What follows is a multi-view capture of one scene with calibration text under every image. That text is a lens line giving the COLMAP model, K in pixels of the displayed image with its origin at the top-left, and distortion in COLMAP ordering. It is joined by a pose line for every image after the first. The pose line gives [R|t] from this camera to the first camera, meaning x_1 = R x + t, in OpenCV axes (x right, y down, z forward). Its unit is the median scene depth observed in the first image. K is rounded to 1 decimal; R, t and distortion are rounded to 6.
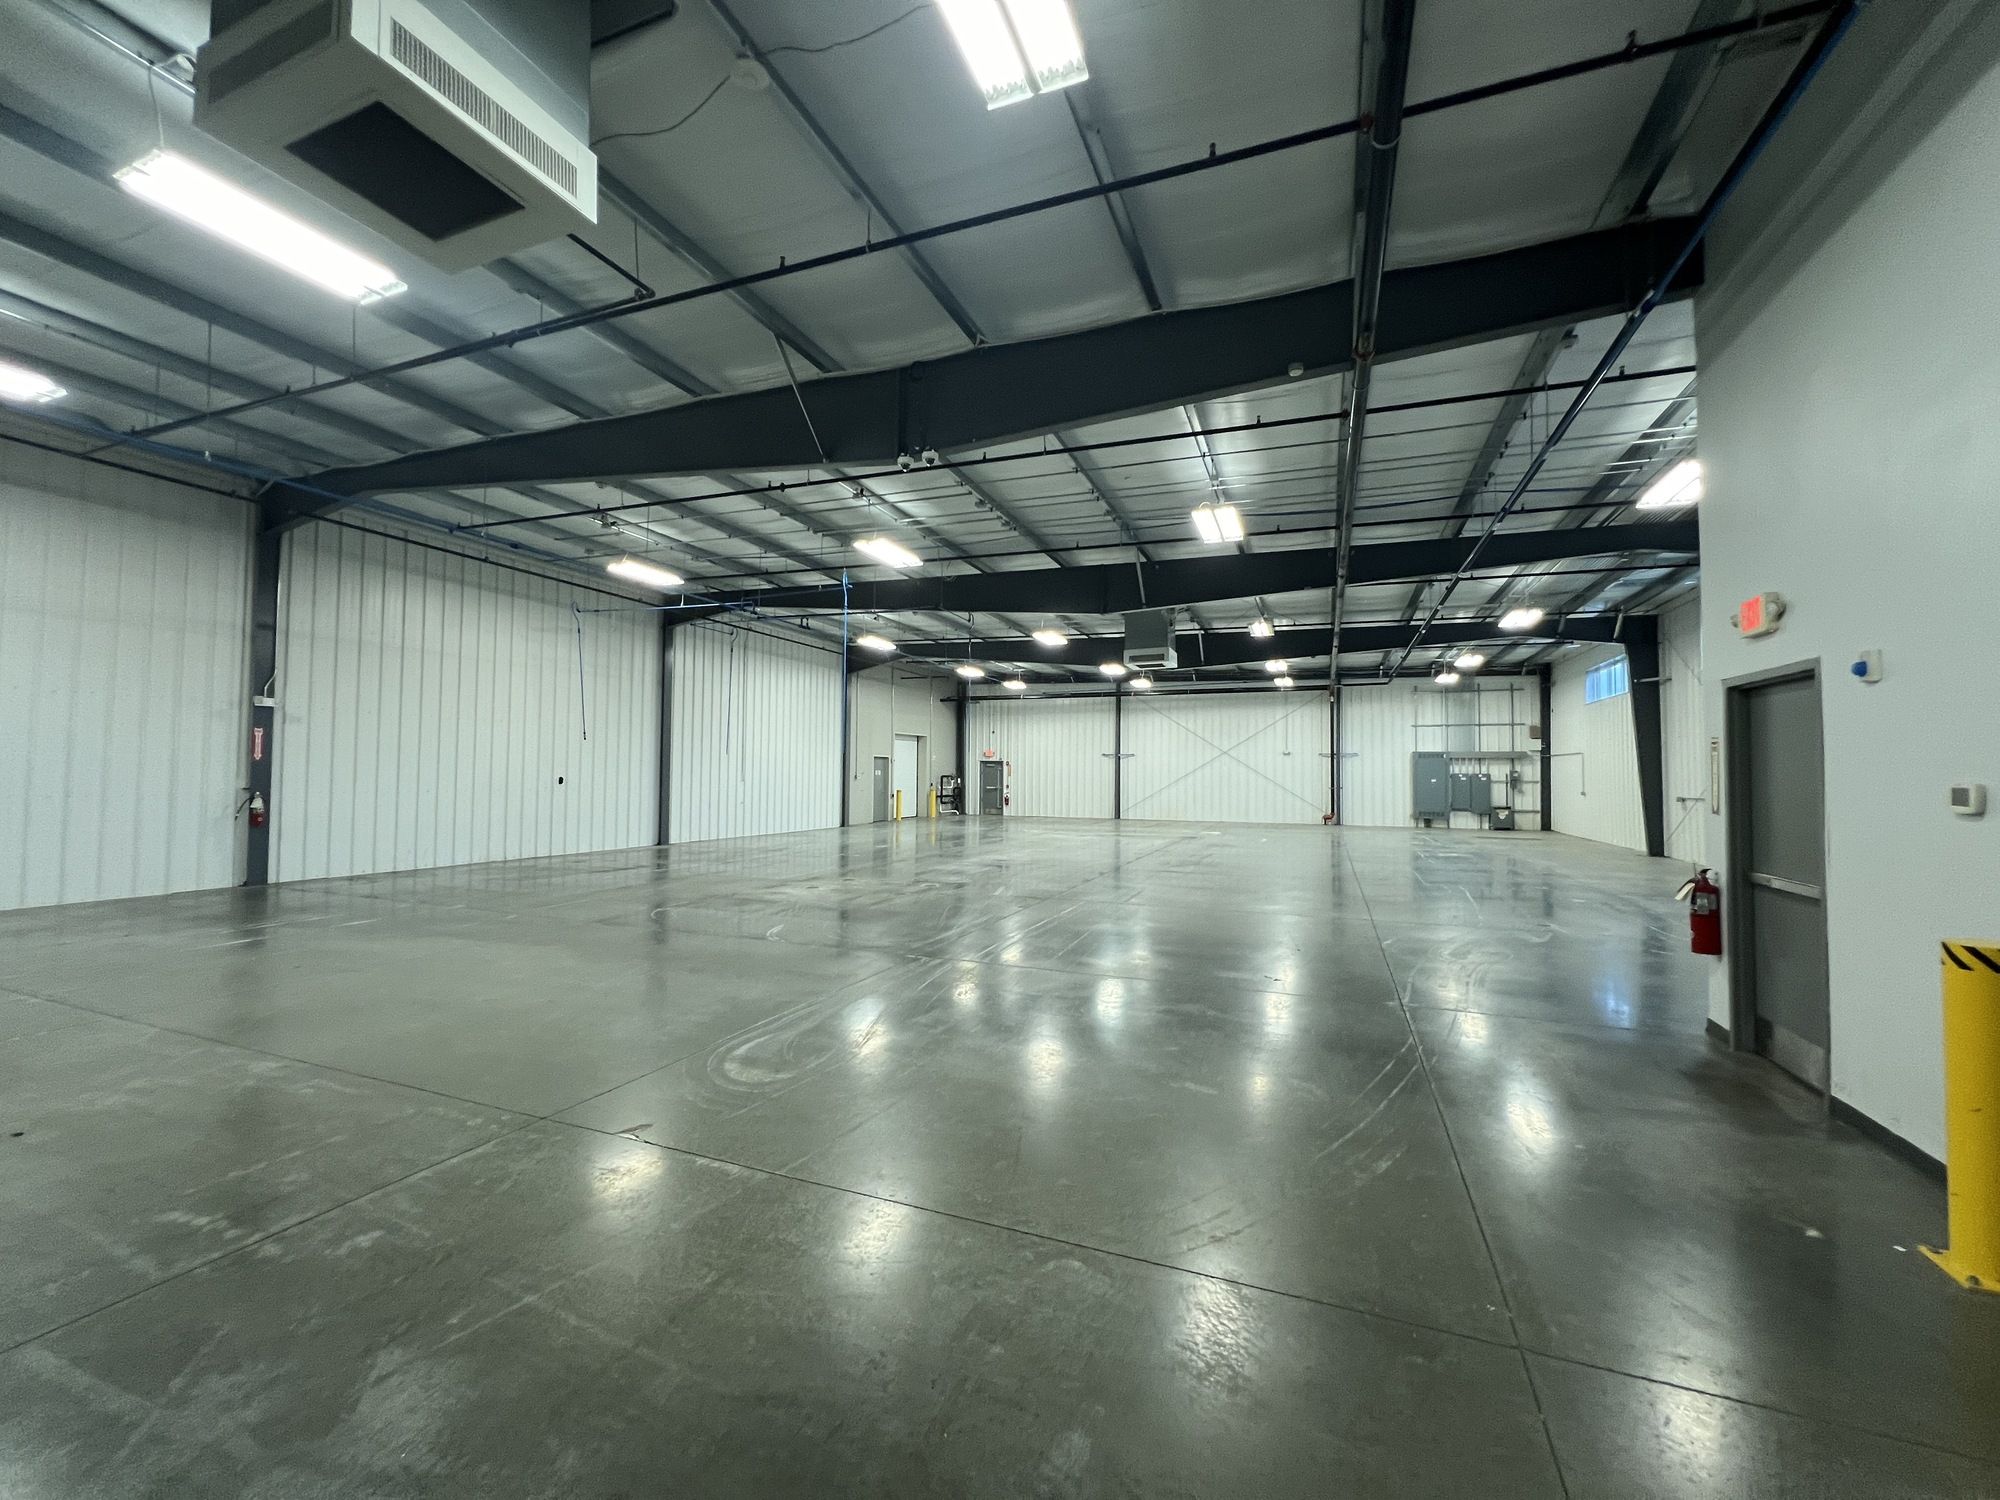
lens RADIAL K [[795.8, 0, 1002.0], [0, 795.8, 747.3], [0, 0, 1]] dist [0.000940, -0.000126]
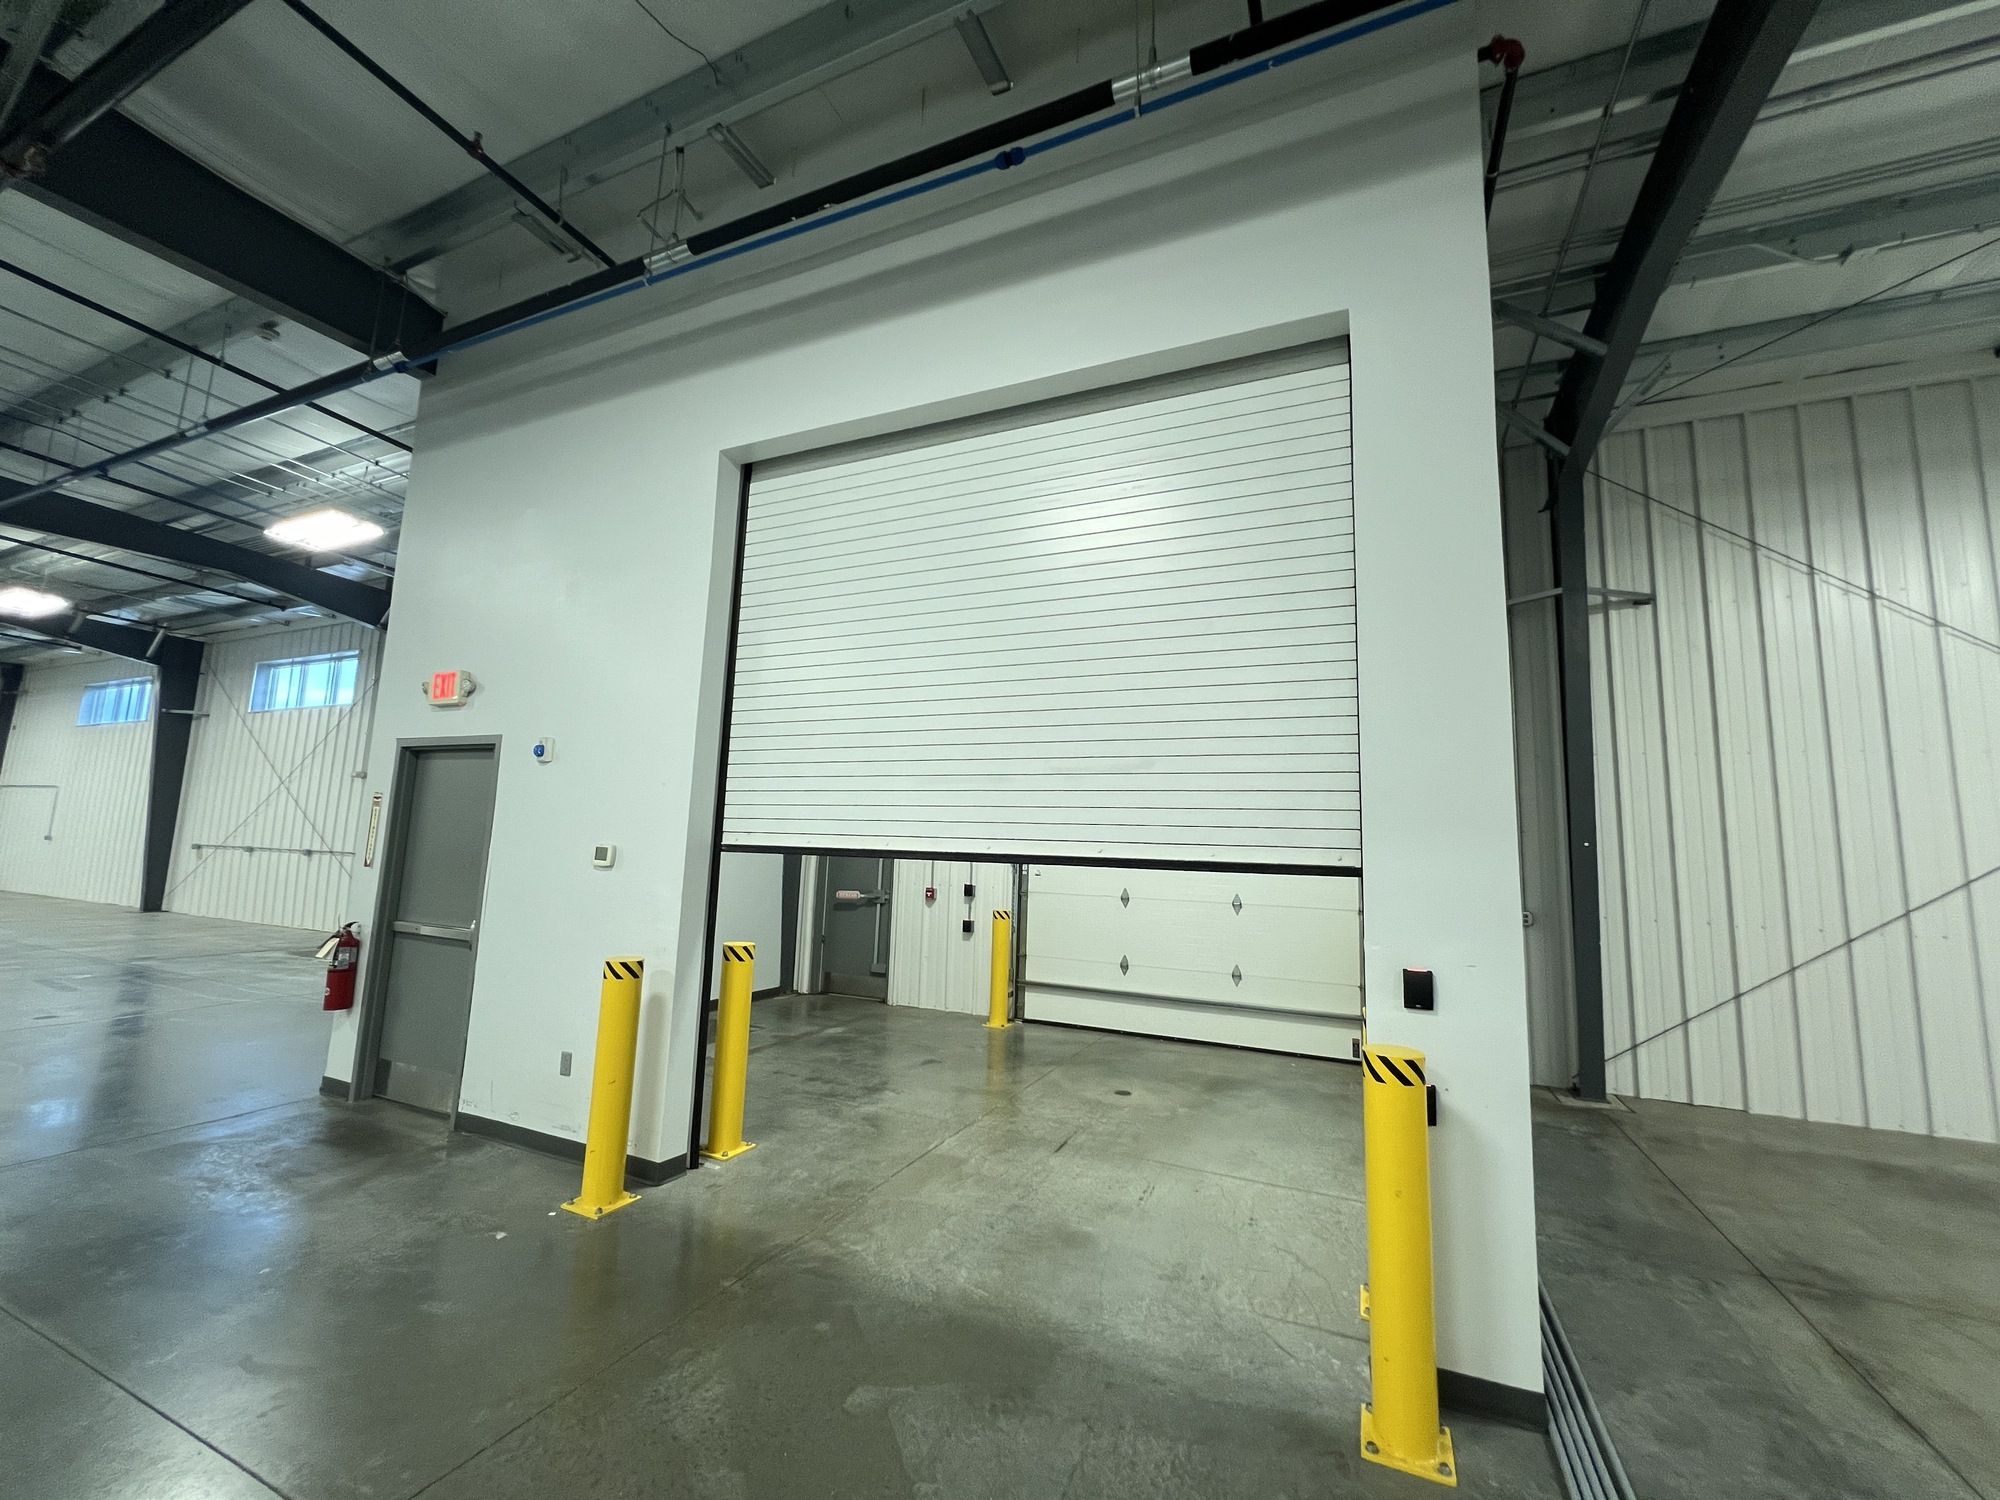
lens RADIAL K [[795.8, 0, 998.4], [0, 795.8, 752.5], [0, 0, 1]] dist [0.000940, -0.000126]
pose [[0.040346, 0.119072, 0.992066, -0.099487], [-0.070217, 0.990757, -0.116060, -0.000452], [-0.996715, -0.064978, 0.048334, 0.146648]]
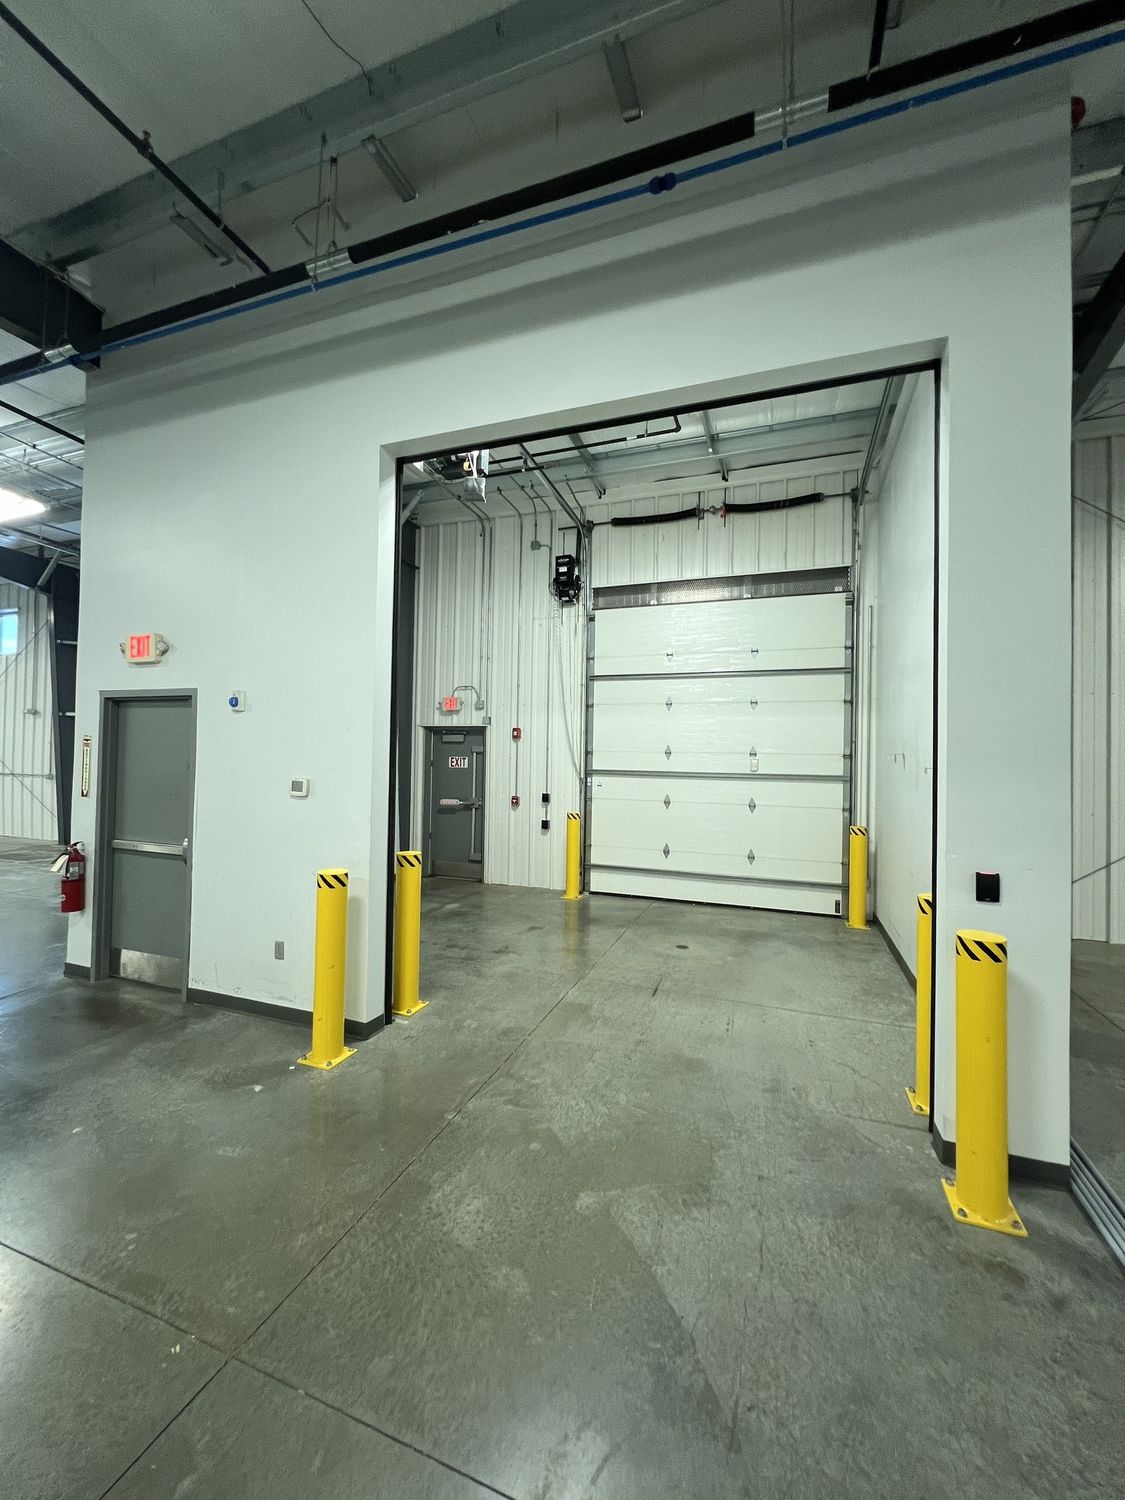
lens RADIAL K [[596.8, 0, 565.3], [0, 596.8, 751.7], [0, 0, 1]] dist [0.000940, -0.000126]
pose [[-0.034091, 0.005784, 0.999402, -0.062295], [-0.054058, 0.998509, -0.007623, -0.019835], [-0.997956, -0.054285, -0.033728, 0.273295]]
